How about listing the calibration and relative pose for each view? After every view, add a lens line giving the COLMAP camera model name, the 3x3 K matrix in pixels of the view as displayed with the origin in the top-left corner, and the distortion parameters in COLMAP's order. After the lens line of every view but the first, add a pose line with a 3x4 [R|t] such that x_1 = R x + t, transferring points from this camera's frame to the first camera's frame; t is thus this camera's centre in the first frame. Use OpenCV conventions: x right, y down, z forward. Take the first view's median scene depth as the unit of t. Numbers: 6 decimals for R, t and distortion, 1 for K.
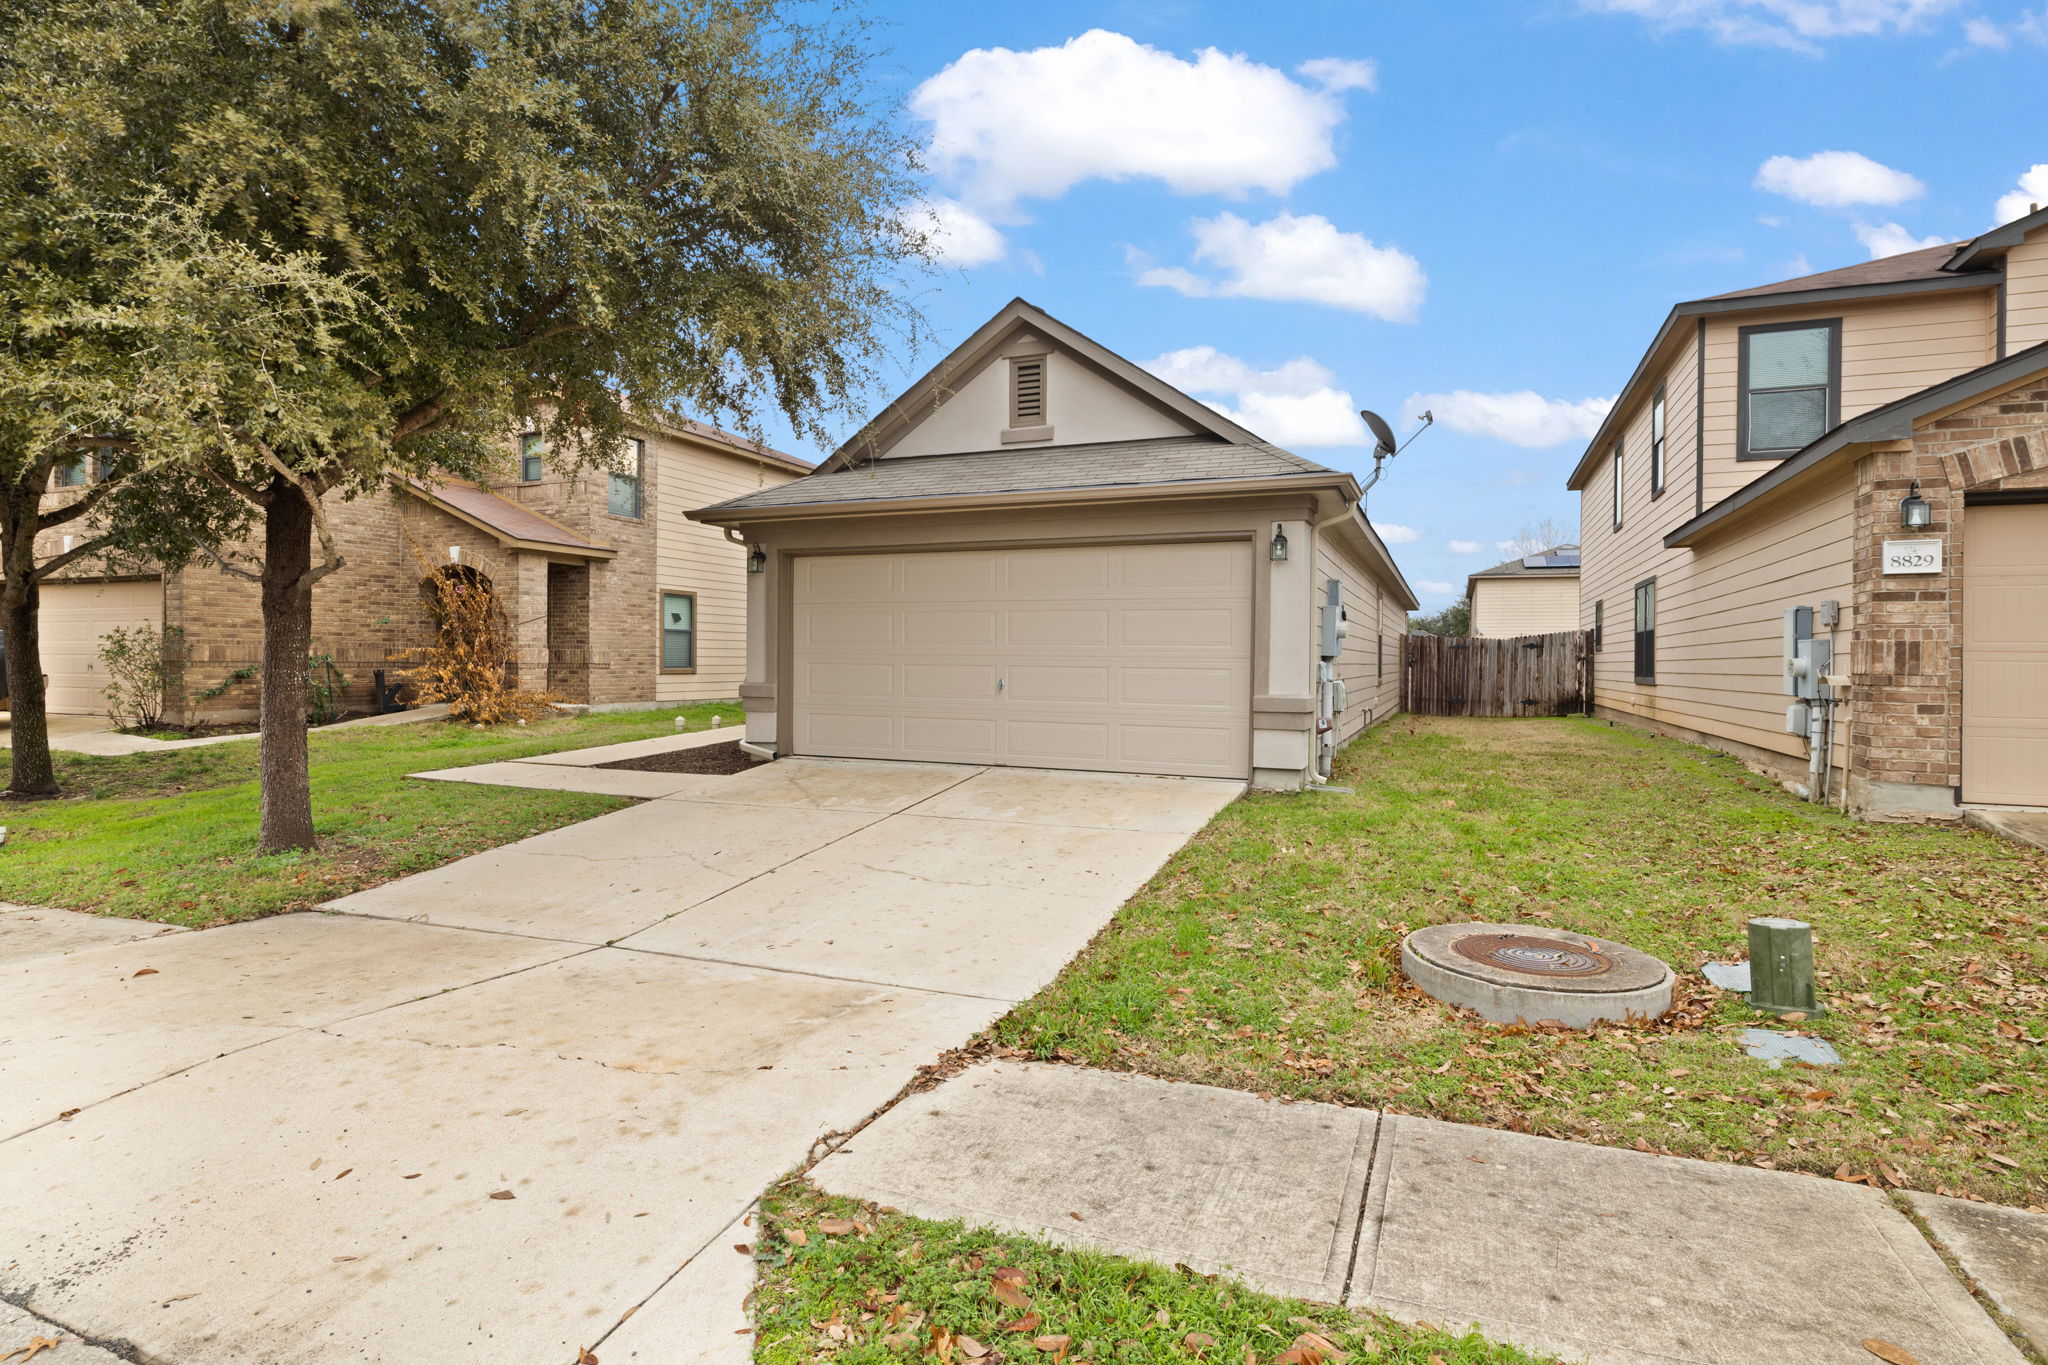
lens RADIAL K [[1041.5, 0, 1021.3], [0, 1041.5, 658.7], [0, 0, 1]] dist [-0.005811, -0.000135]
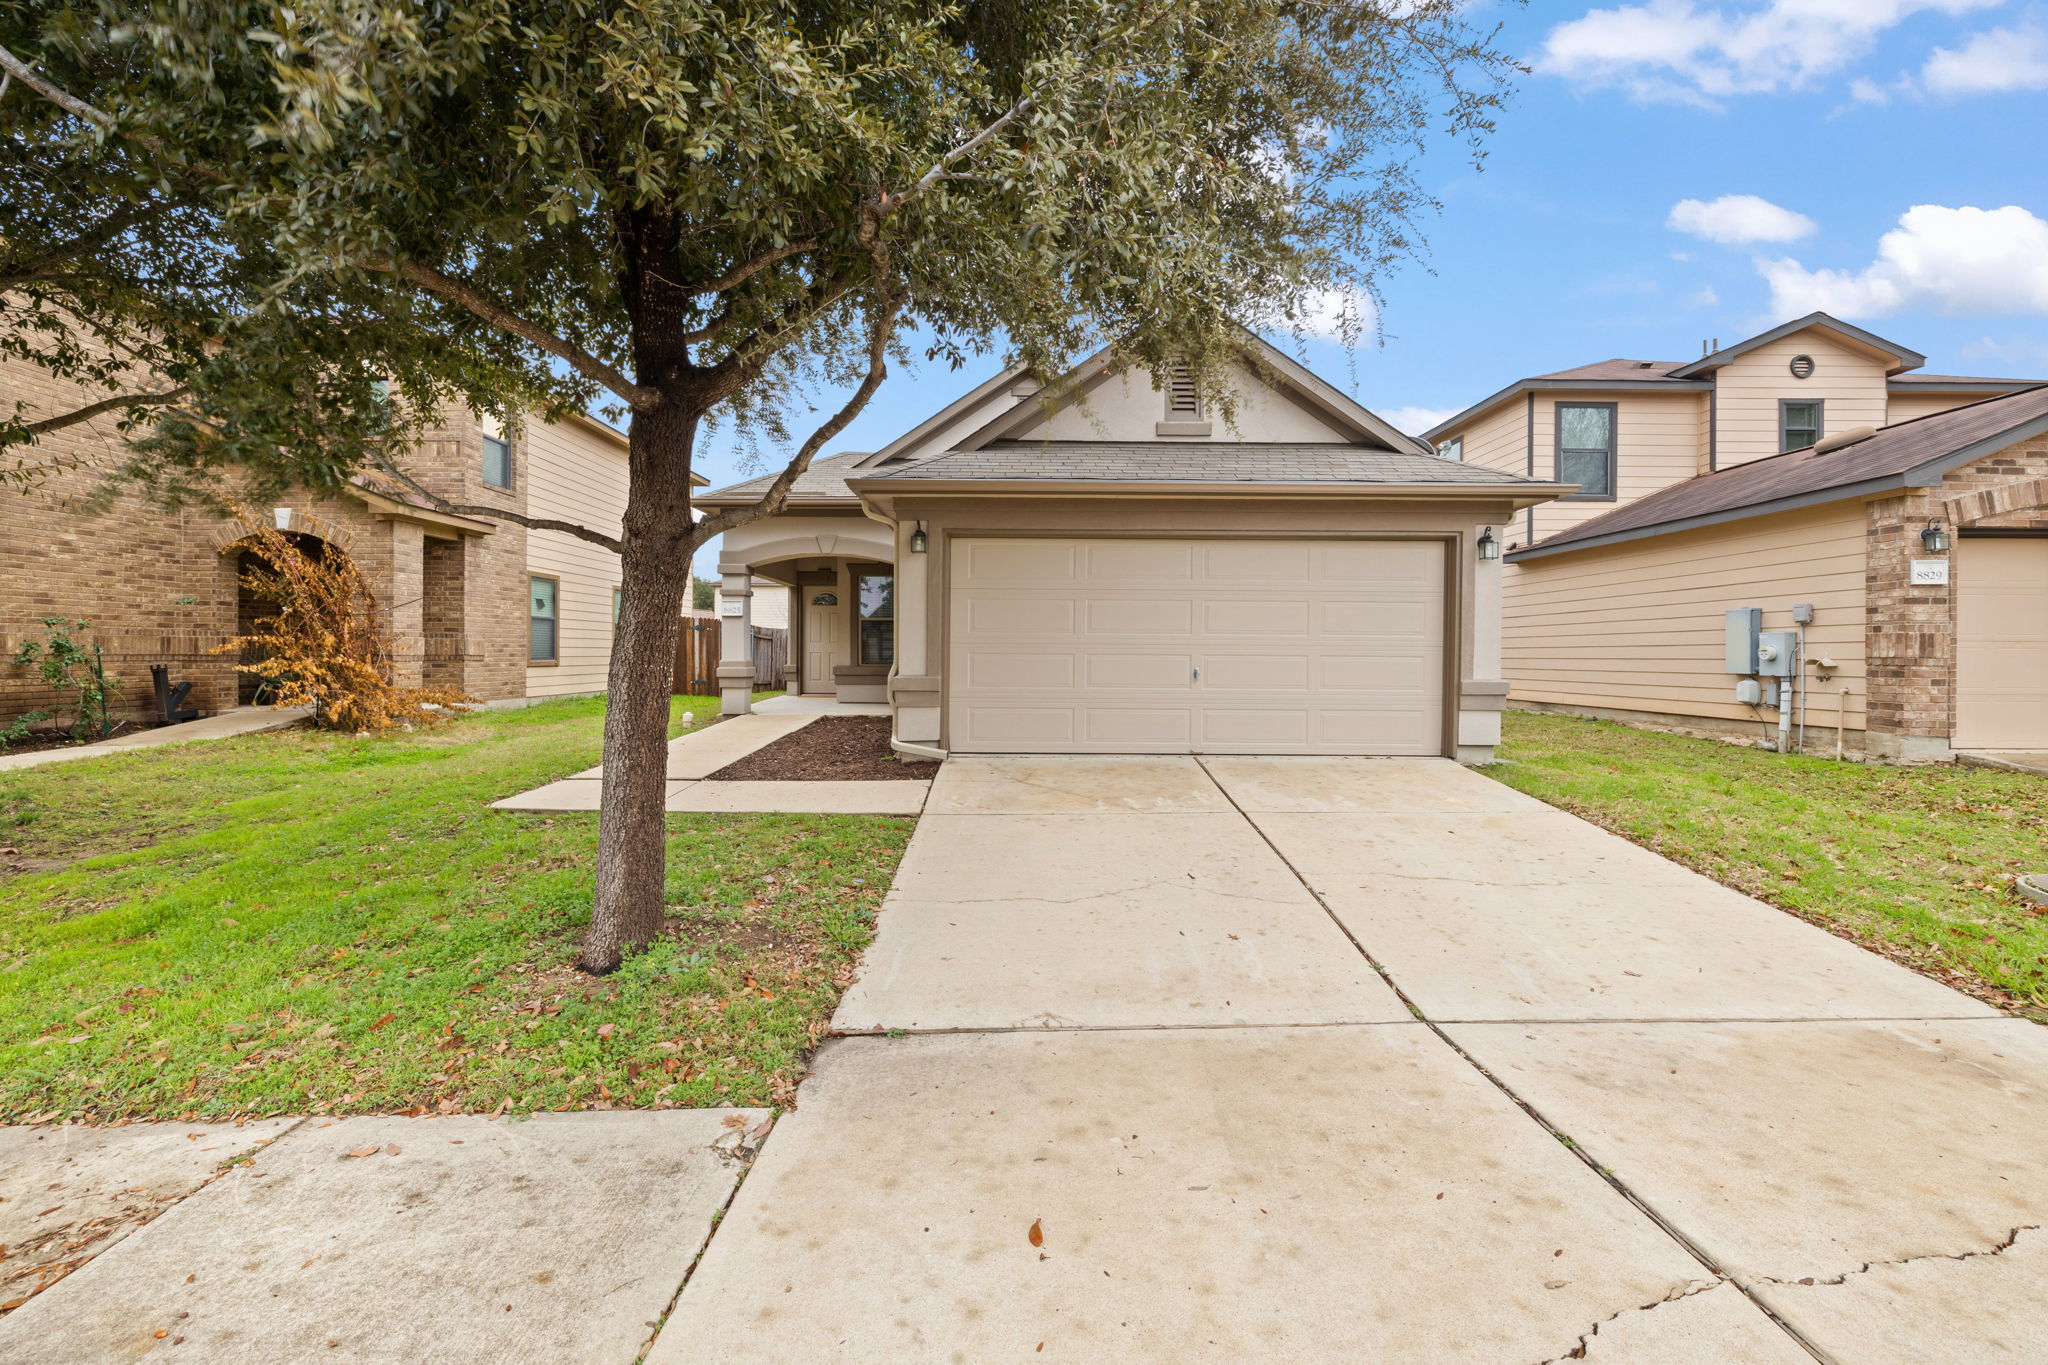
lens RADIAL K [[877.4, 0, 1018.3], [0, 877.4, 645.9], [0, 0, 1]] dist [-0.000408, -0.000042]
pose [[0.918874, -0.000800, 0.394550, -0.491426], [0.002247, 0.999992, -0.003204, 0.000582], [-0.394544, 0.003830, 0.918869, 0.278019]]
